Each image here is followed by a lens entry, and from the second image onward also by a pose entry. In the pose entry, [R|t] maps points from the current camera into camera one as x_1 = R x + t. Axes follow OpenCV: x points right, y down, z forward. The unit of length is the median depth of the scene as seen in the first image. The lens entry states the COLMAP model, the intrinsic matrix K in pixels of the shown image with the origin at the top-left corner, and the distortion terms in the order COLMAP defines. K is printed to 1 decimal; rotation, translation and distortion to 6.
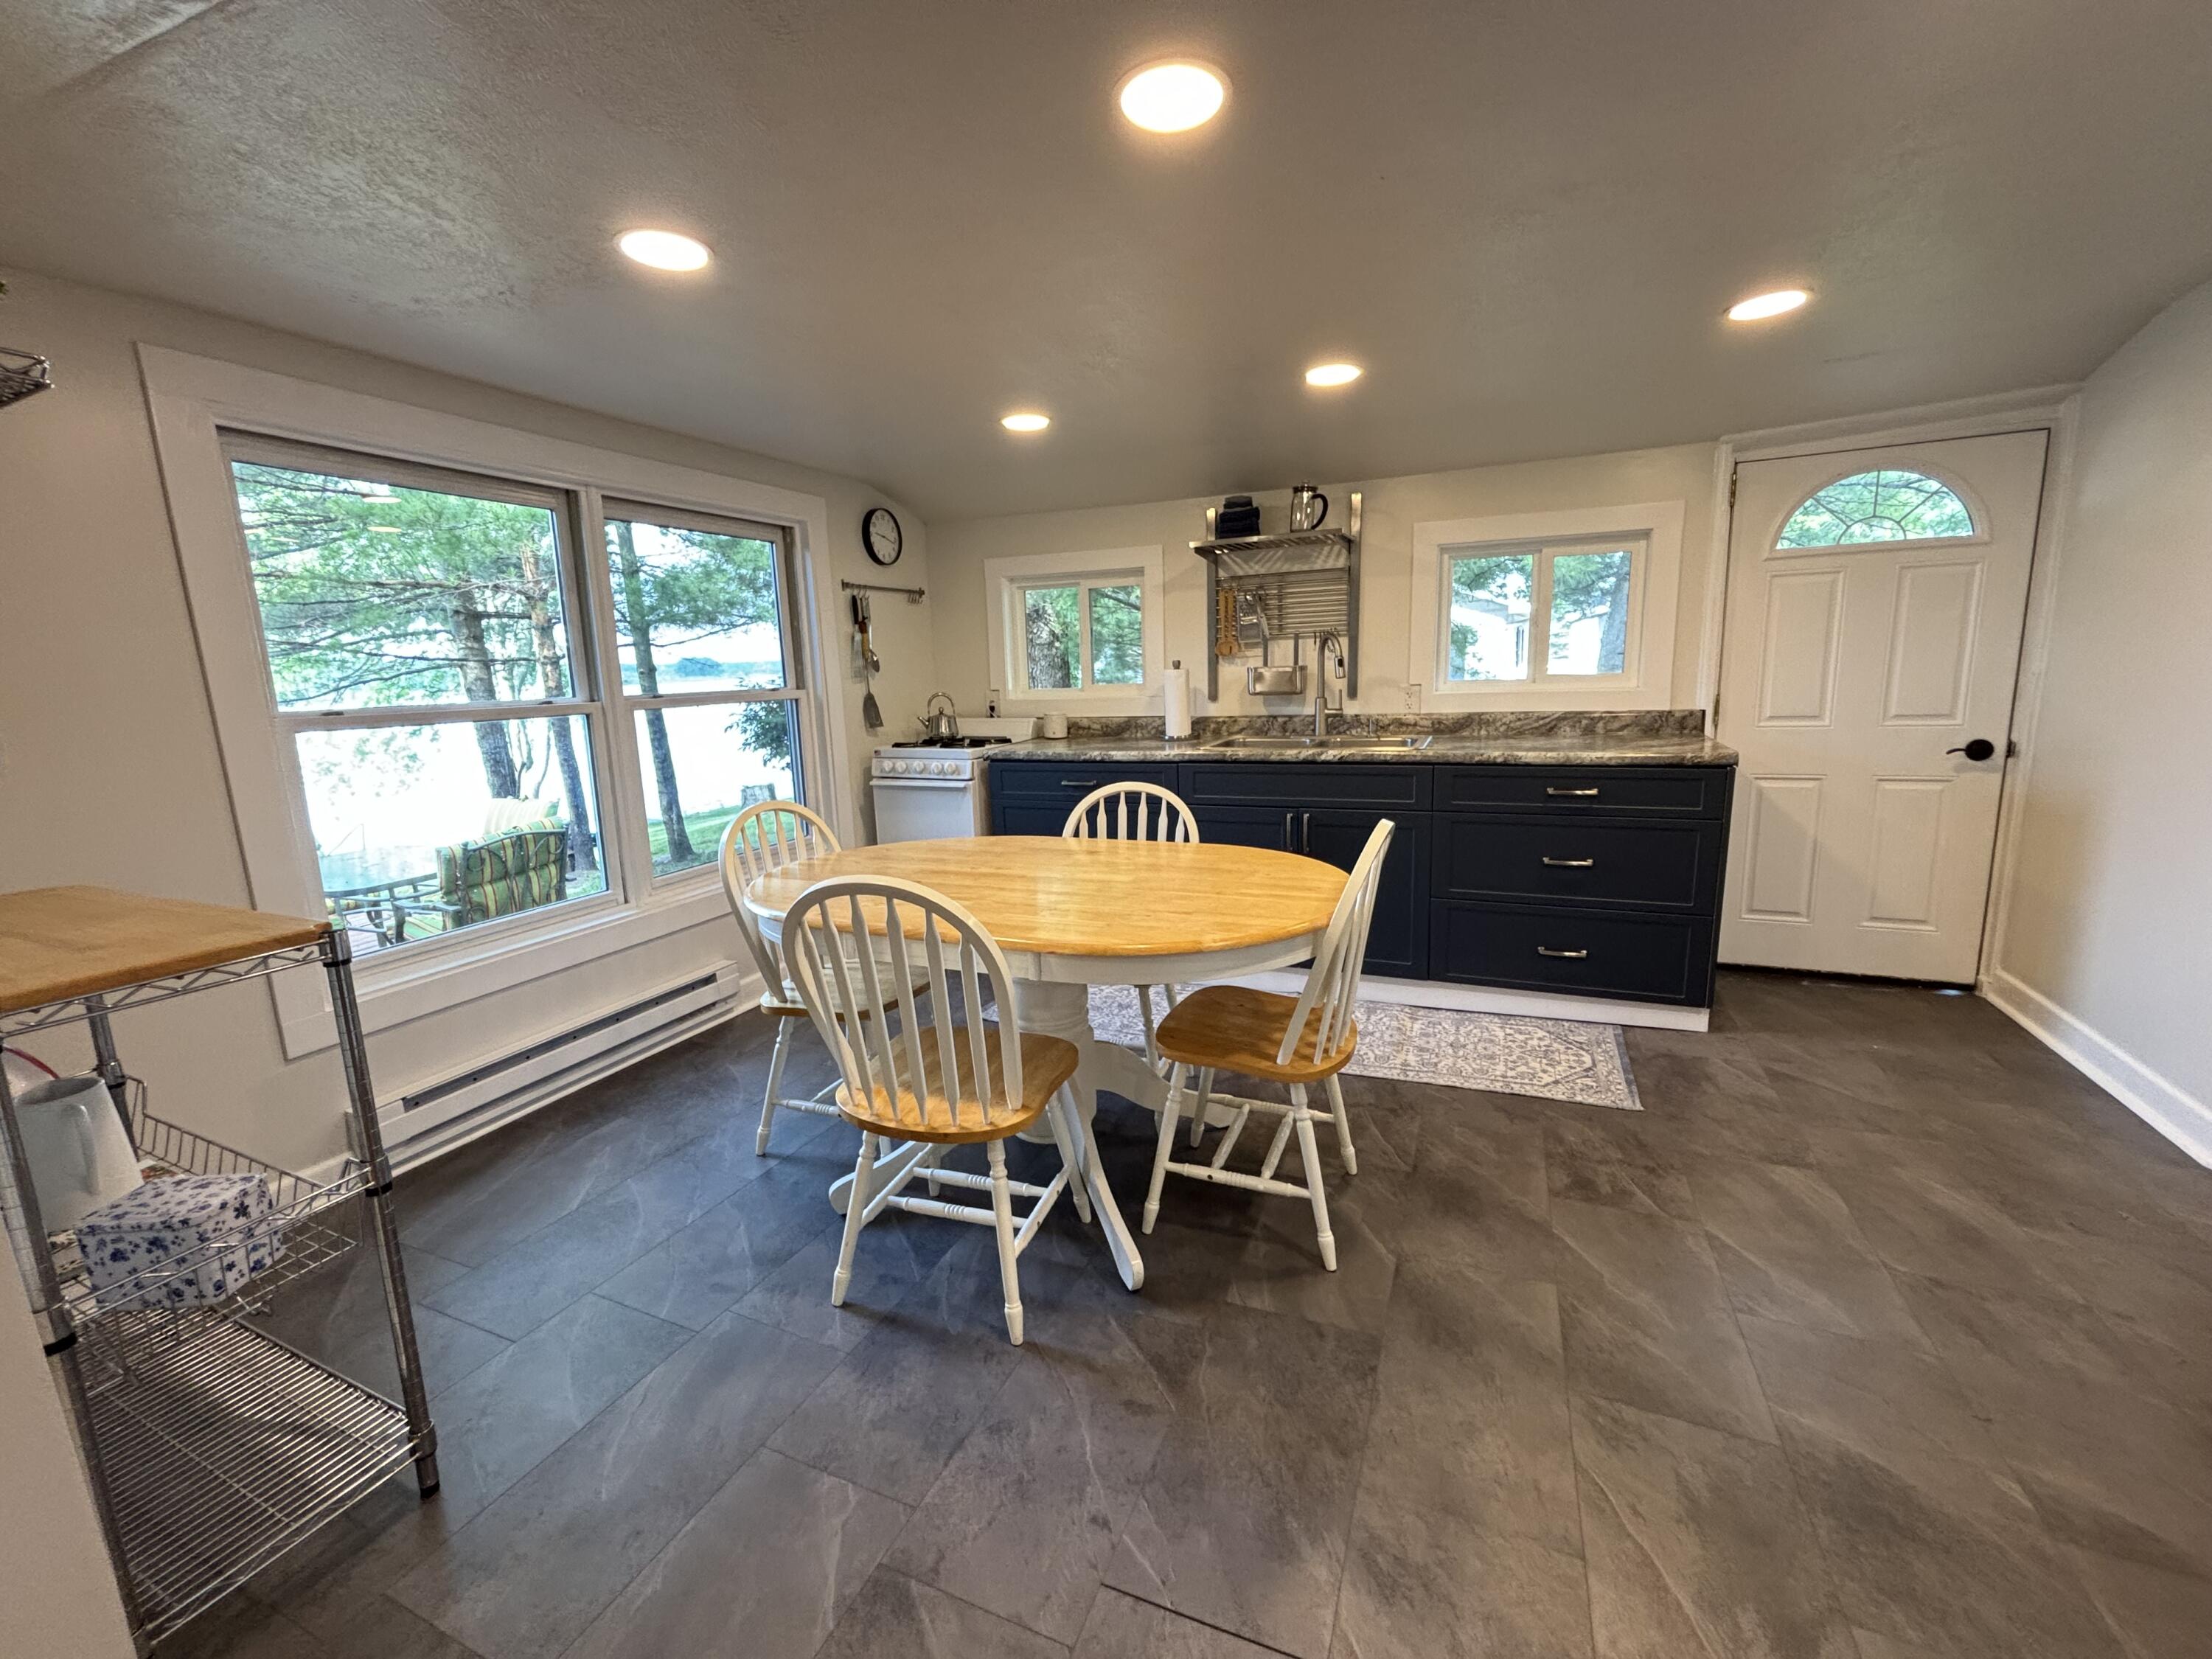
lens RADIAL K [[897.4, 0, 1106.0], [0, 897.4, 825.2], [0, 0, 1]] dist [-0.000905, 0.001692]
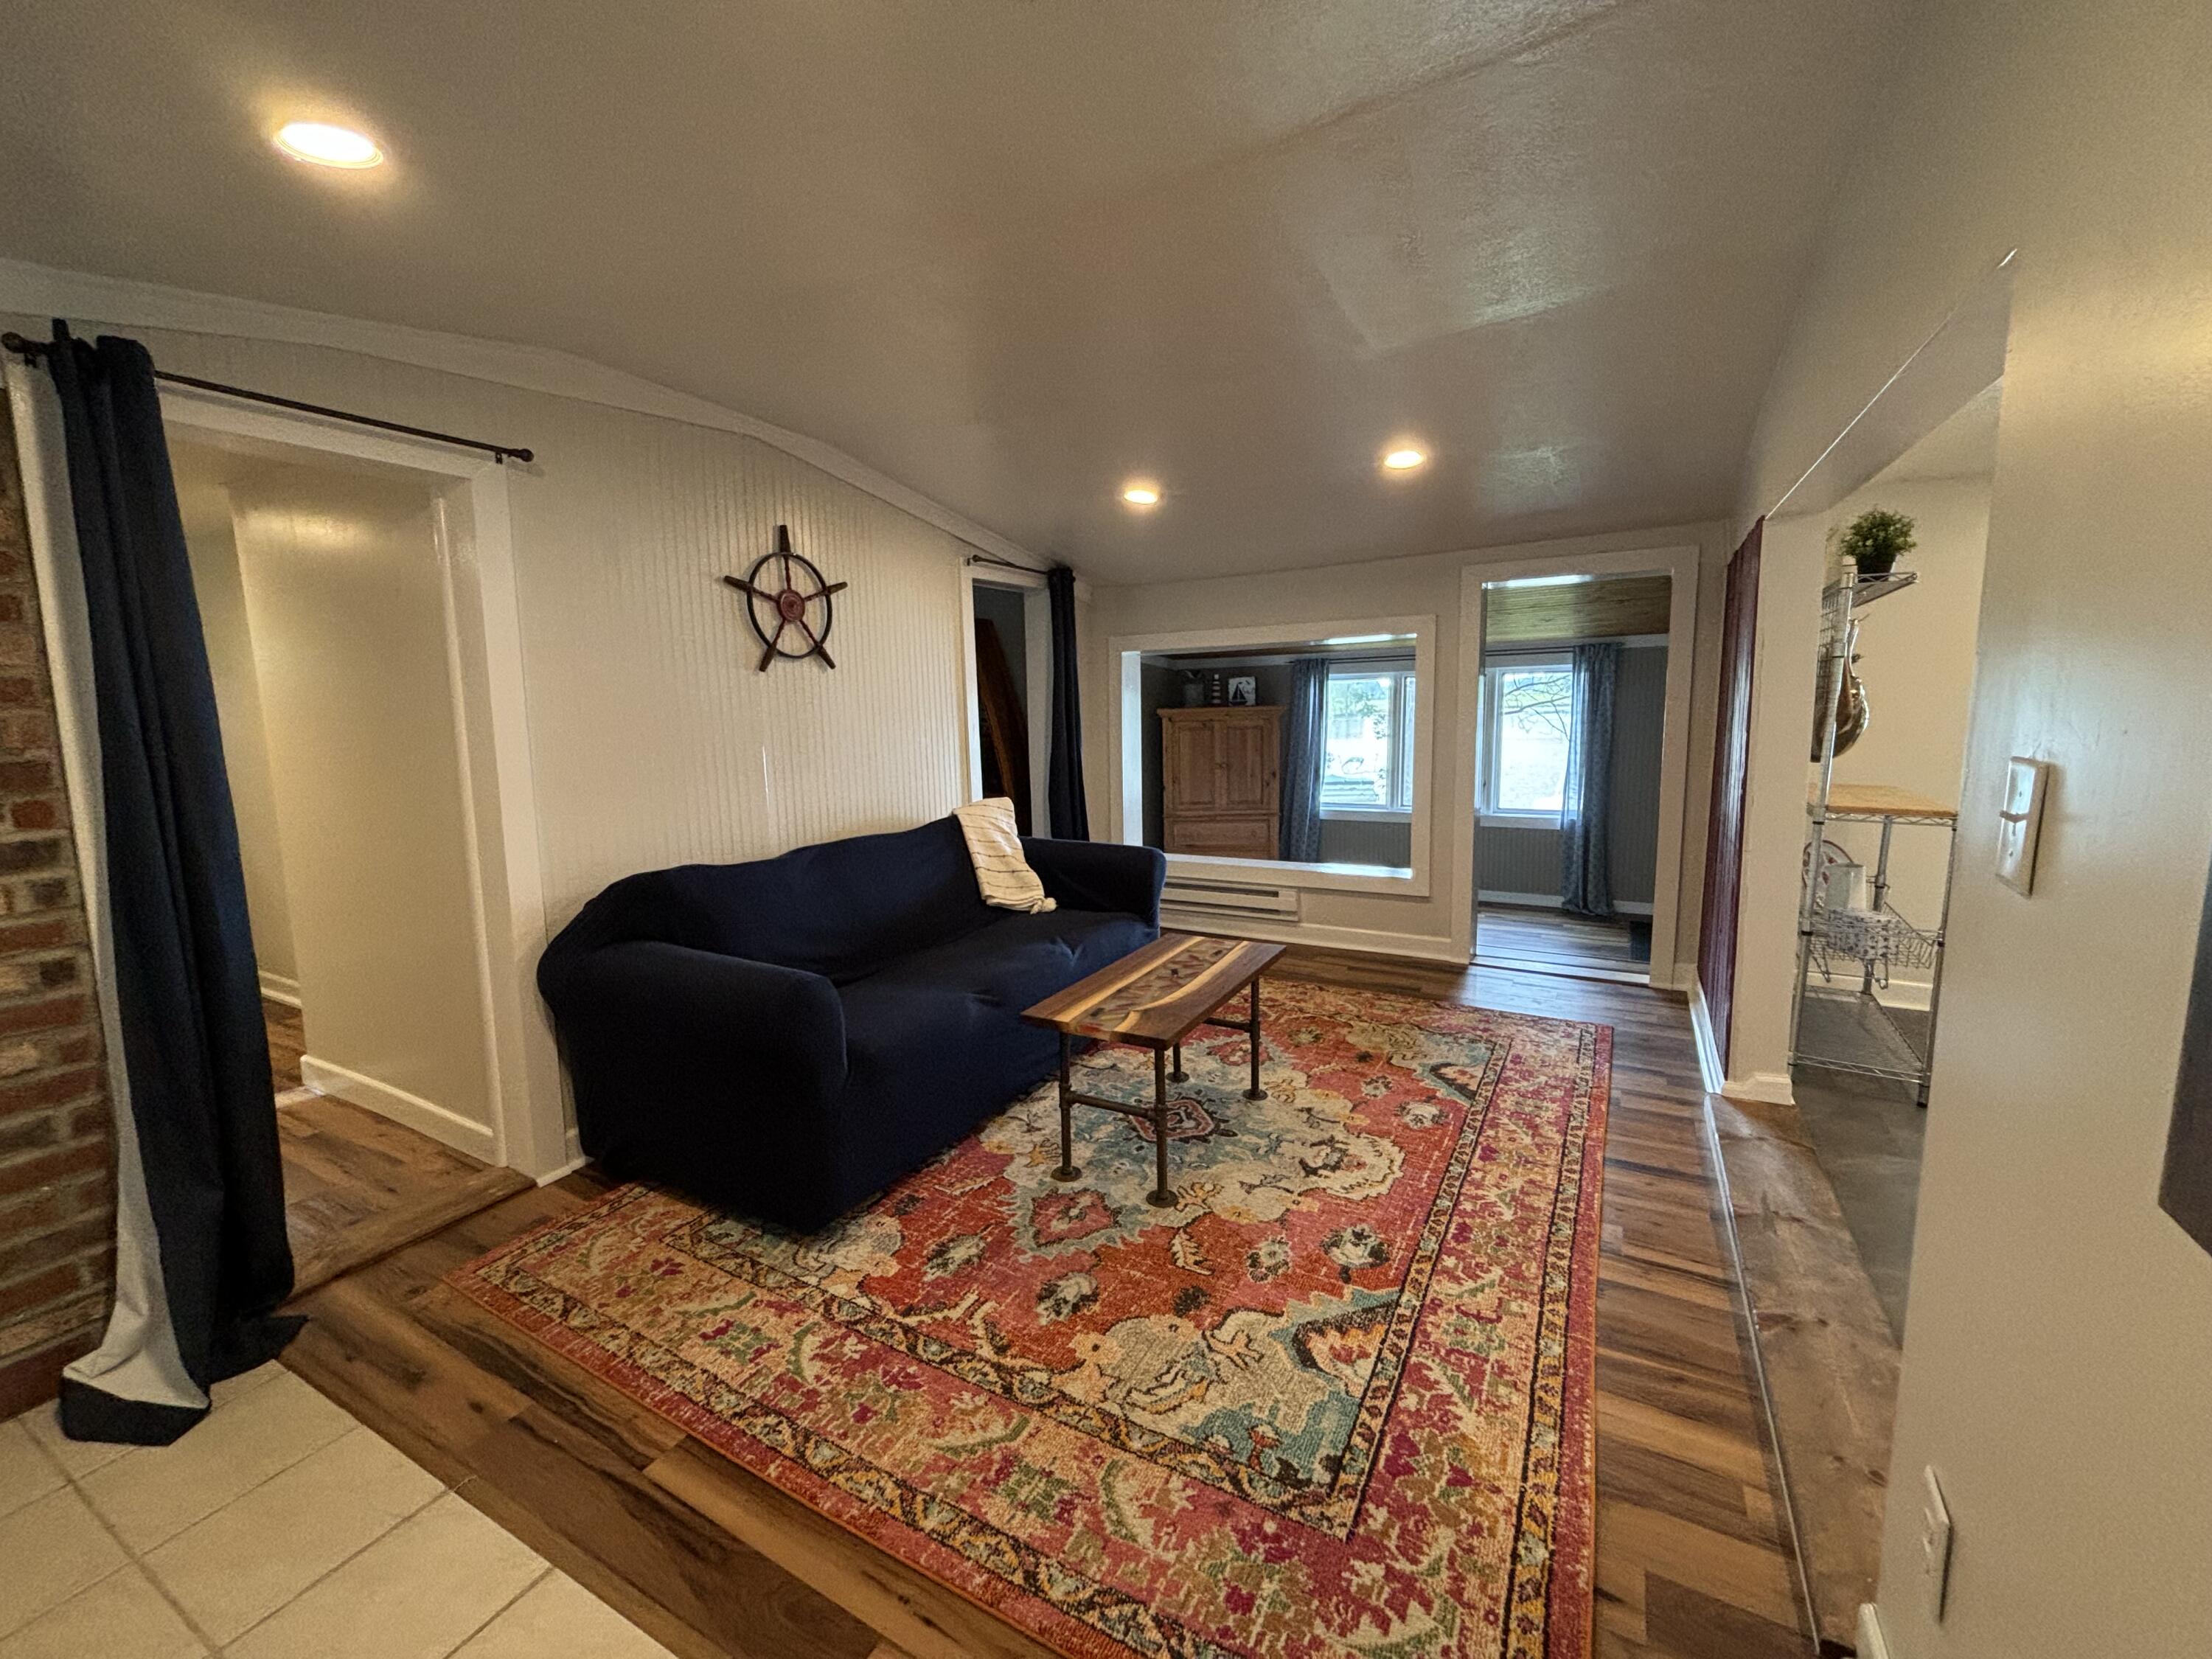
lens RADIAL K [[897.4, 0, 1106.3], [0, 897.4, 820.0], [0, 0, 1]] dist [-0.000905, 0.001692]
pose [[-0.102947, 0.173085, -0.979512, 0.586593], [-0.157044, 0.969565, 0.187833, 0.020669], [0.982211, 0.173163, -0.072632, -0.337621]]
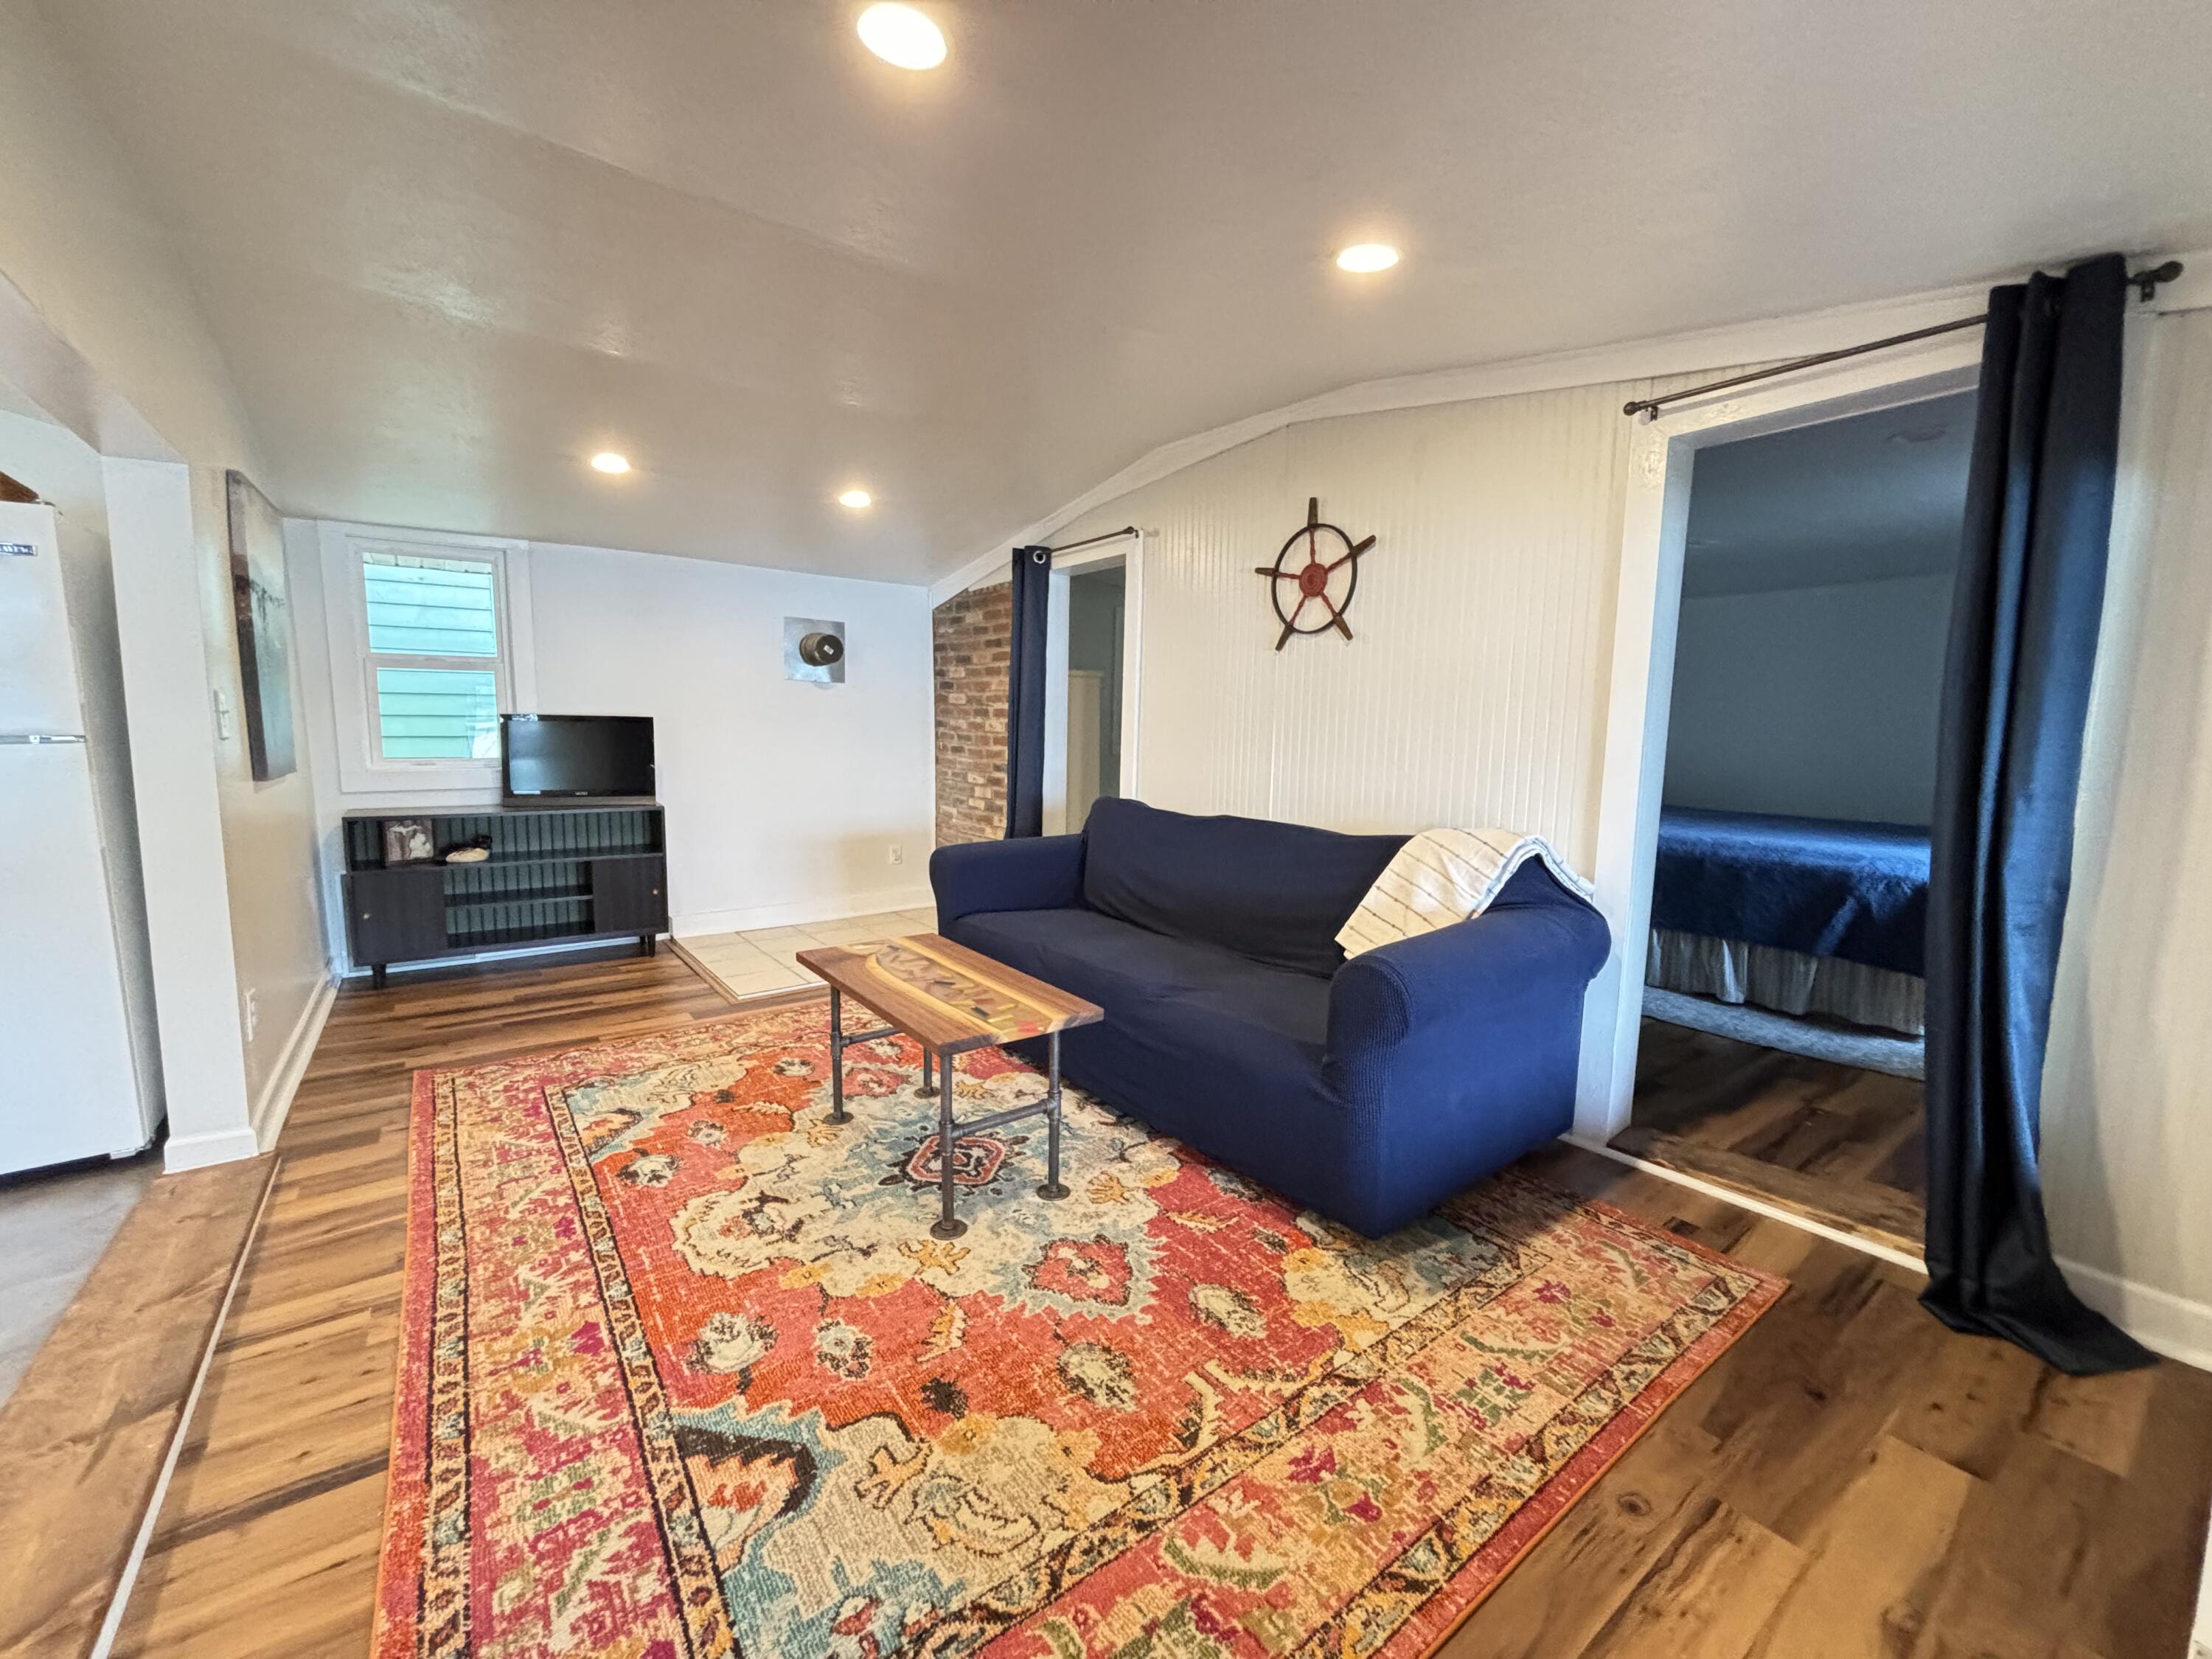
lens RADIAL K [[897.4, 0, 1102.2], [0, 897.4, 825.9], [0, 0, 1]] dist [-0.000905, 0.001692]
pose [[-0.864501, -0.025347, 0.501992, -0.817539], [0.117402, 0.960919, 0.250702, 0.018036], [-0.488728, 0.275667, -0.827739, 0.244996]]
